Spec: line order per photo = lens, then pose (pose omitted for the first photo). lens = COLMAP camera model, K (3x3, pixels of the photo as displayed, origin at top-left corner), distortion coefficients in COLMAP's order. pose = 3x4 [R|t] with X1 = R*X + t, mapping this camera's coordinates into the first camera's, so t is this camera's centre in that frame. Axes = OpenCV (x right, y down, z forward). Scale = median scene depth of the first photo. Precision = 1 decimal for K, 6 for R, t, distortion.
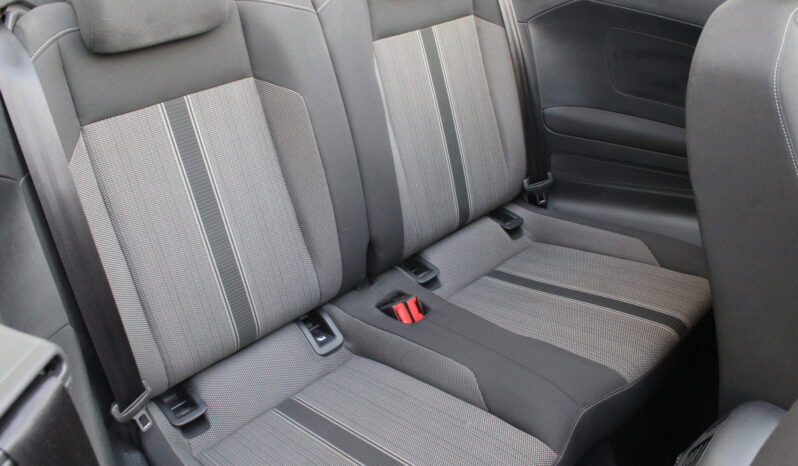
lens RADIAL K [[651.8, 0, 387.4], [0, 651.8, 232.1], [0, 0, 1]] dist [-0.171990, 0.147924]
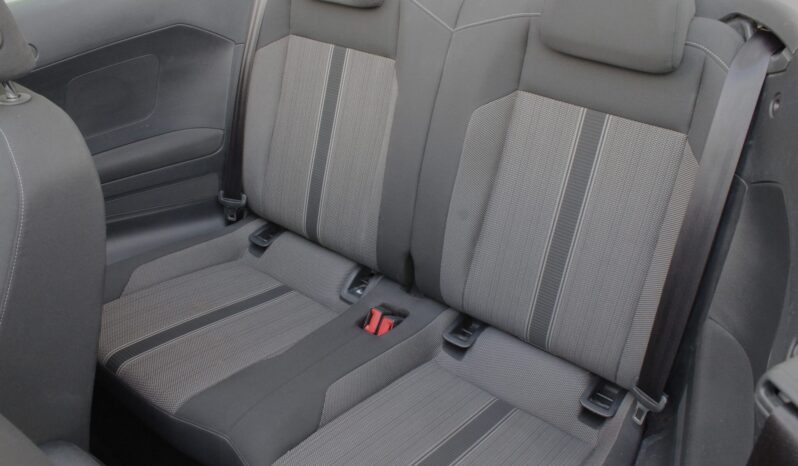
lens RADIAL K [[566.9, 0, 399.3], [0, 566.9, 201.5], [0, 0, 1]] dist [-0.000991, 0.082138]
pose [[0.215398, 0.528020, -0.821461, 0.456575], [-0.557807, 0.756992, 0.340316, -0.236029], [0.801533, 0.384913, 0.457588, 0.363969]]
